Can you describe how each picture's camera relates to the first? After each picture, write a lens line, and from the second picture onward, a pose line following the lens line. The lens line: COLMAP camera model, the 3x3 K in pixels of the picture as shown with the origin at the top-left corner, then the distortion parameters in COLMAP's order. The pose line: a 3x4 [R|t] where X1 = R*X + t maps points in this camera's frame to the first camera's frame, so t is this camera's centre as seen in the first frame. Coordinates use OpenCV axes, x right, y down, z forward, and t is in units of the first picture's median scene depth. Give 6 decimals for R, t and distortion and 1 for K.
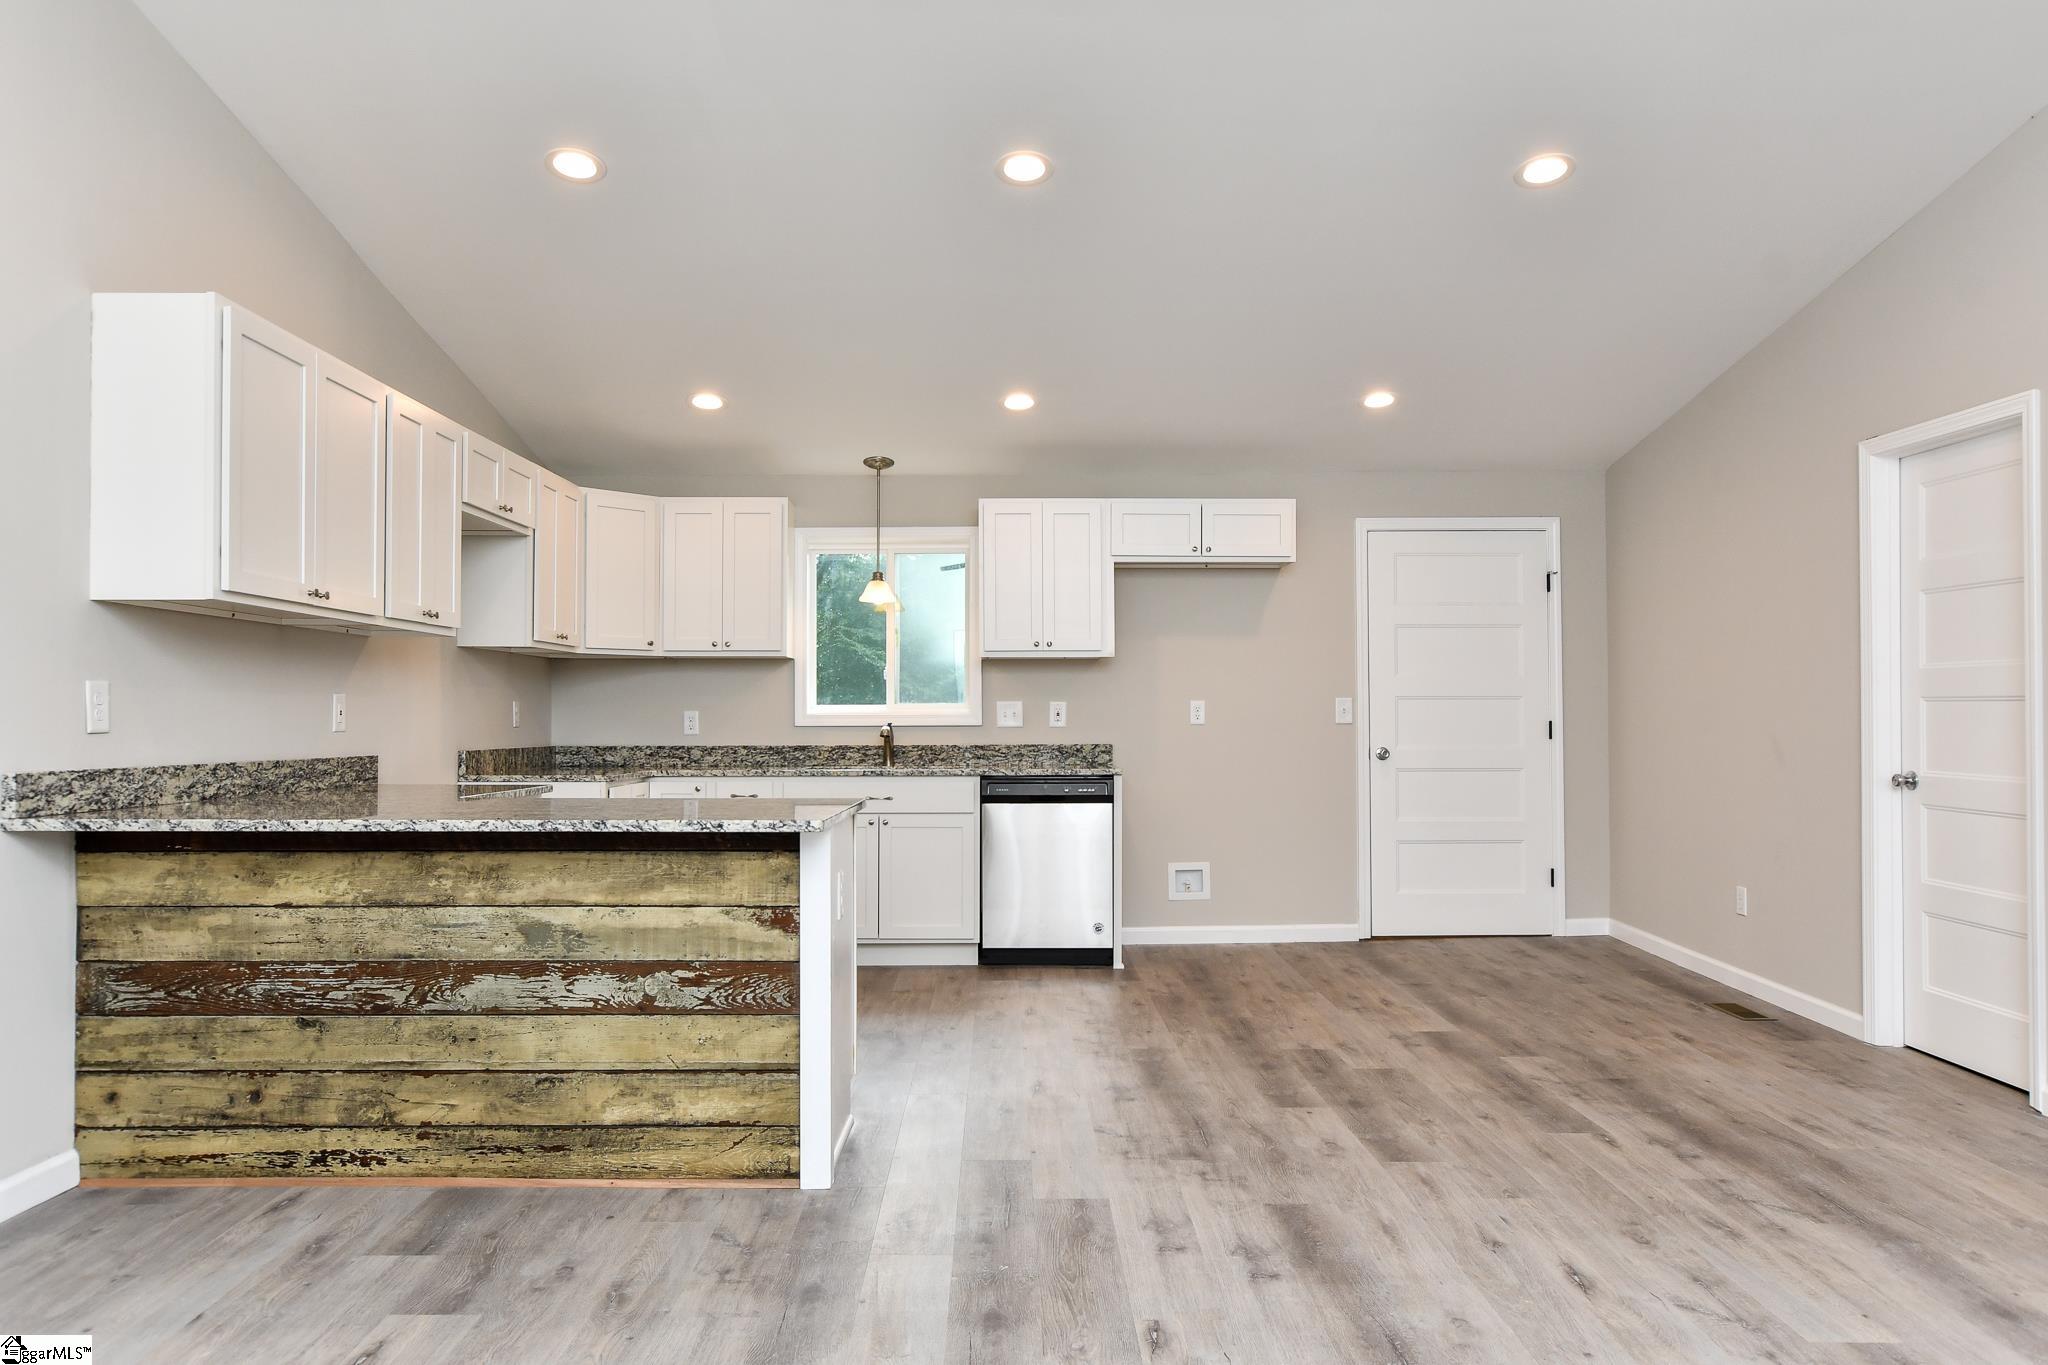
lens RADIAL K [[1385.6, 0, 1024.0], [0, 1385.6, 682.5], [0, 0, 1]] dist [0.001556, 0.003229]
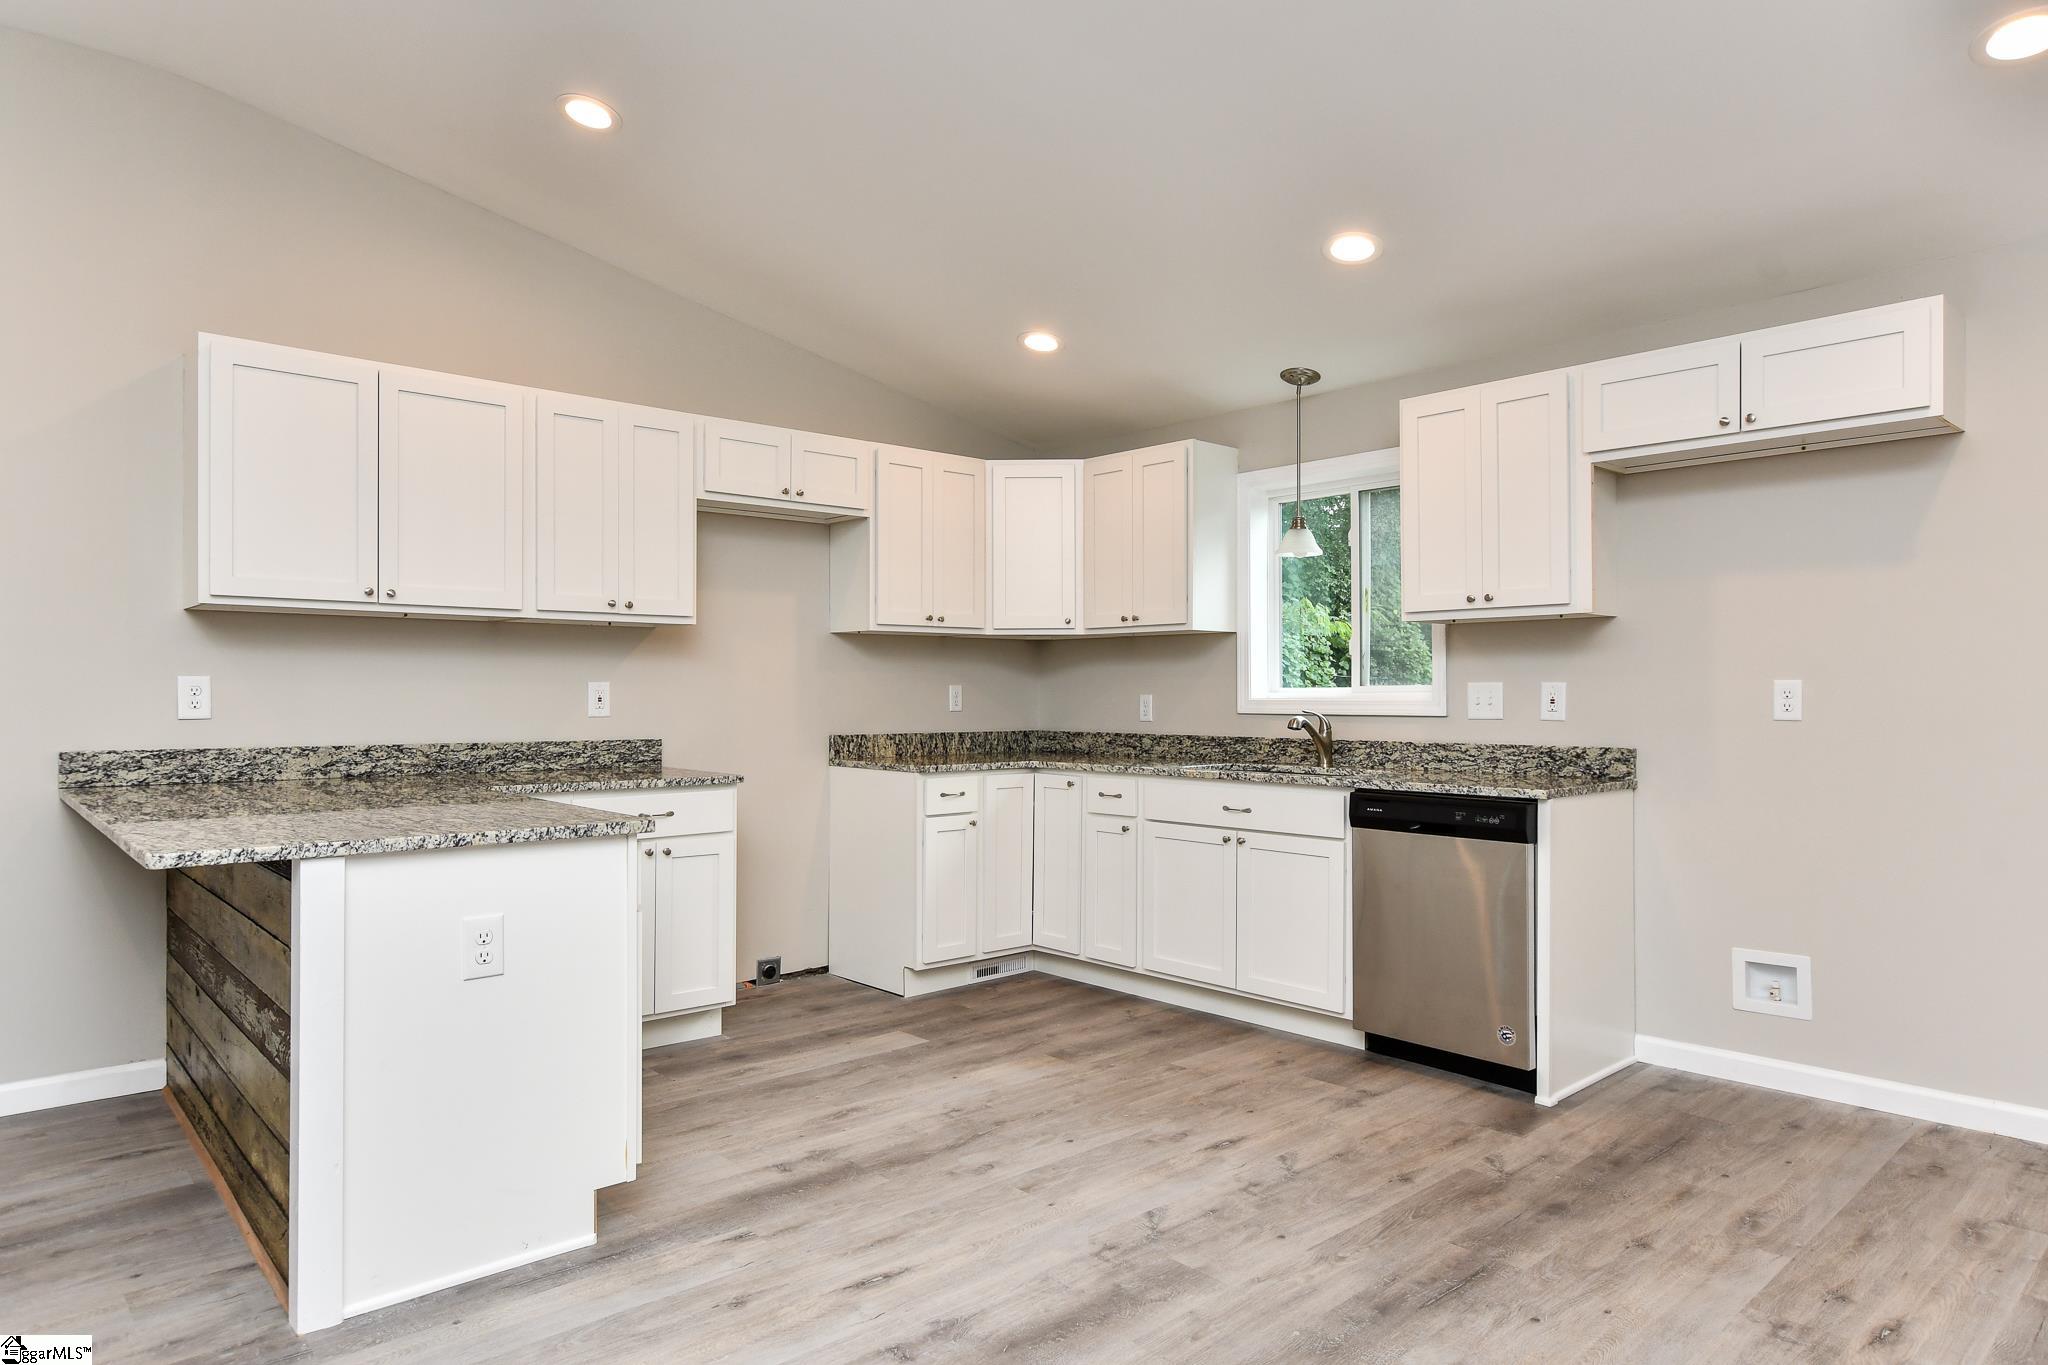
lens RADIAL K [[1228.9, 0, 1024.0], [0, 1228.9, 682.5], [0, 0, 1]] dist [-0.023442, 0.021063]
pose [[0.661340, -0.004283, -0.750074, 0.315142], [0.017760, 0.999793, 0.009950, 0.003450], [0.749876, -0.019902, 0.661279, 0.433945]]
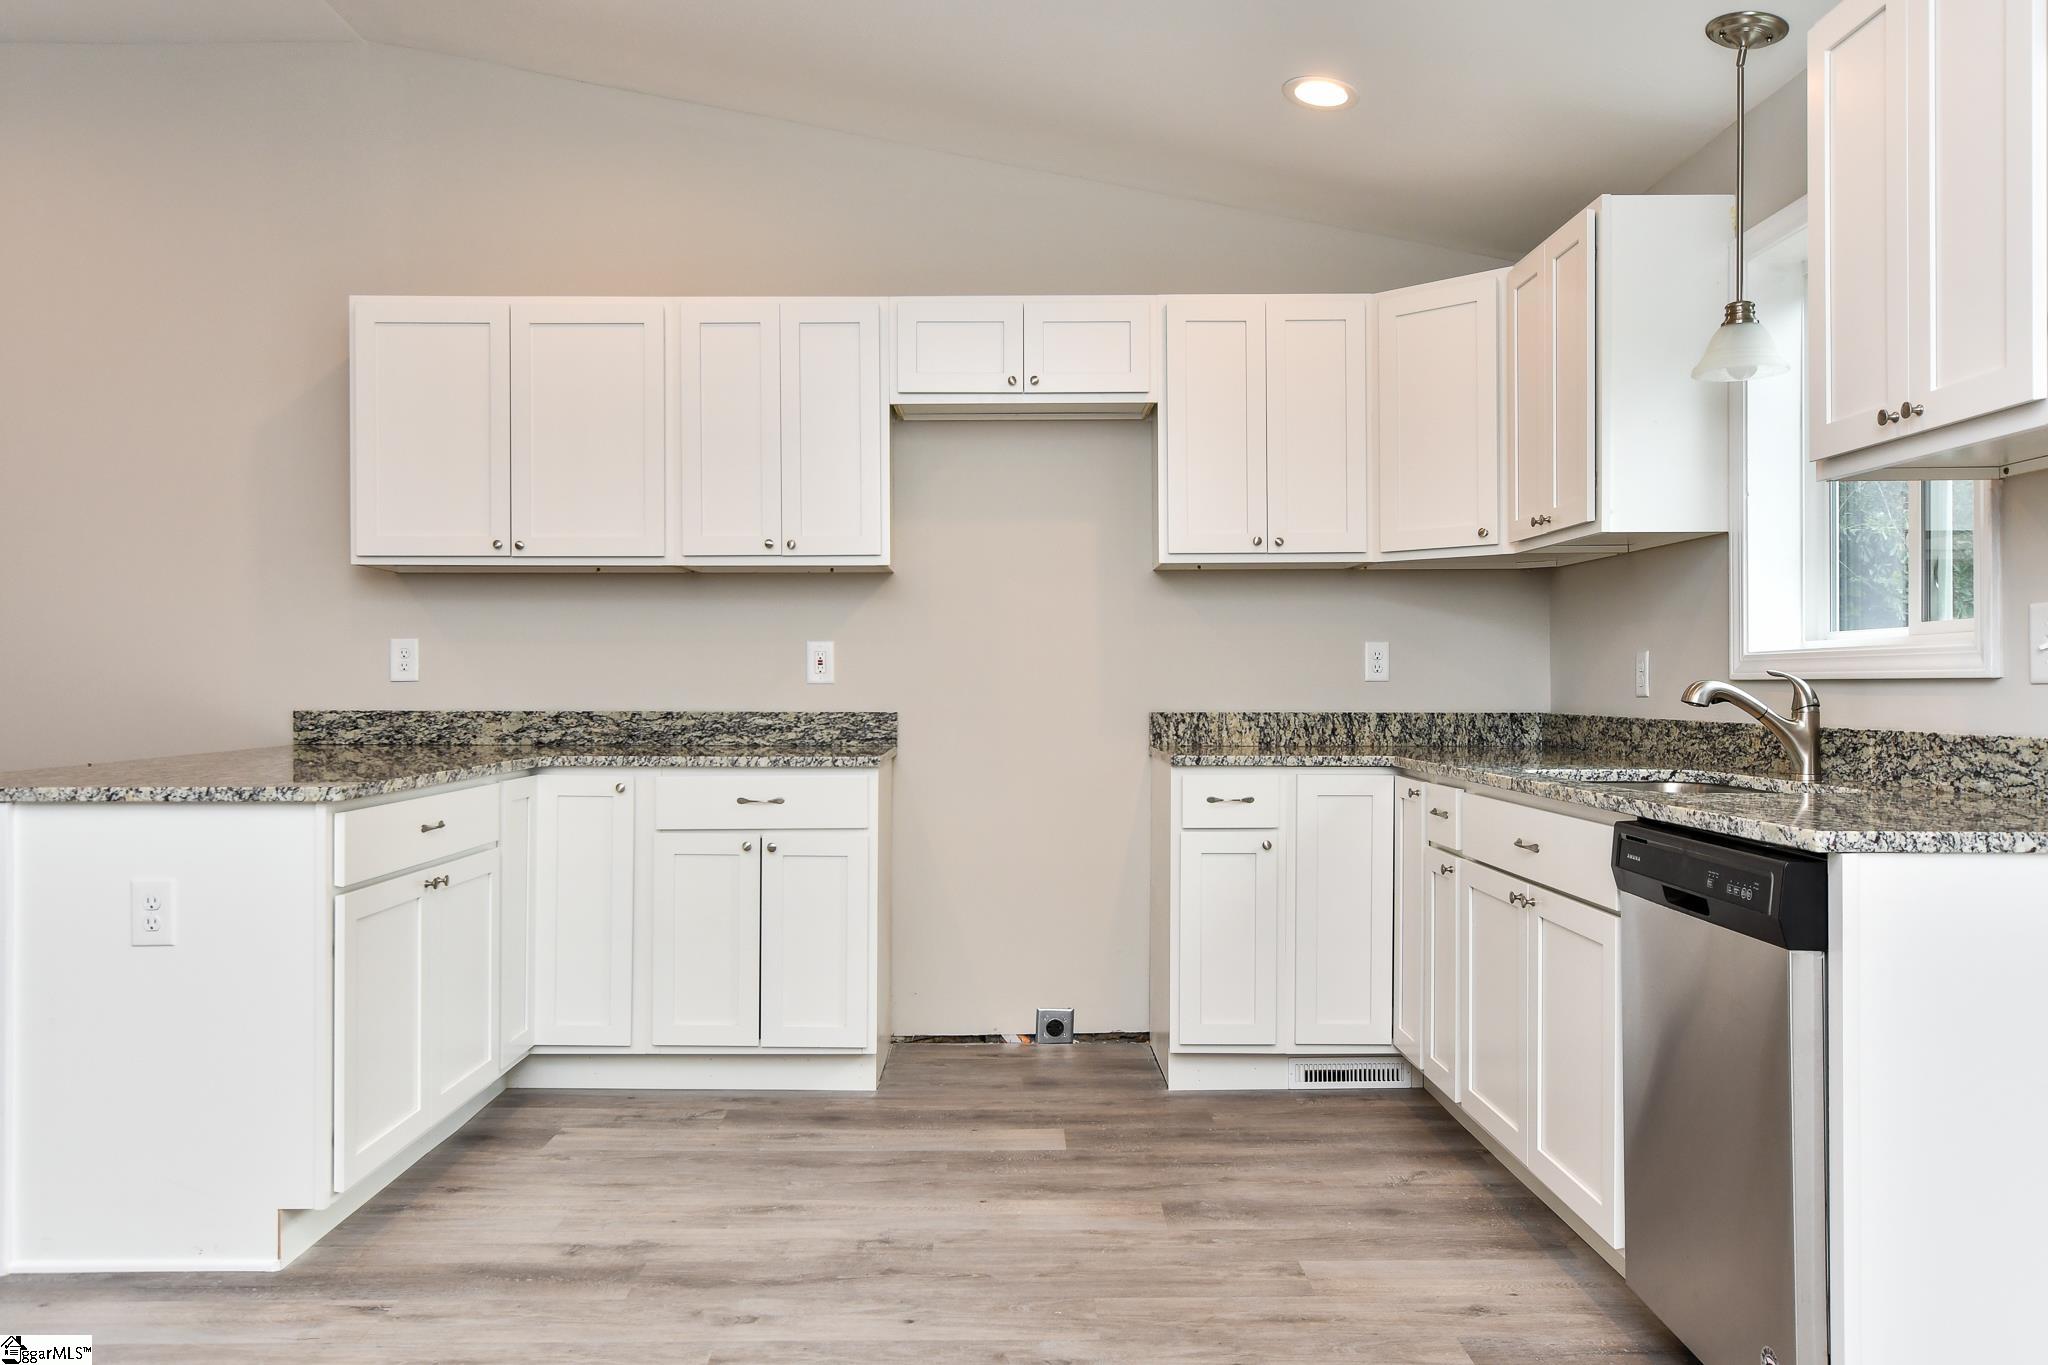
lens RADIAL K [[1569.3, 0, 1024.0], [0, 1569.3, 682.5], [0, 0, 1]] dist [0.005864, 0.008646]
pose [[-0.005395, 0.001227, -0.999985, 0.366476], [0.027549, 0.999620, 0.001078, 0.026310], [0.999606, -0.027543, -0.005426, 0.802294]]
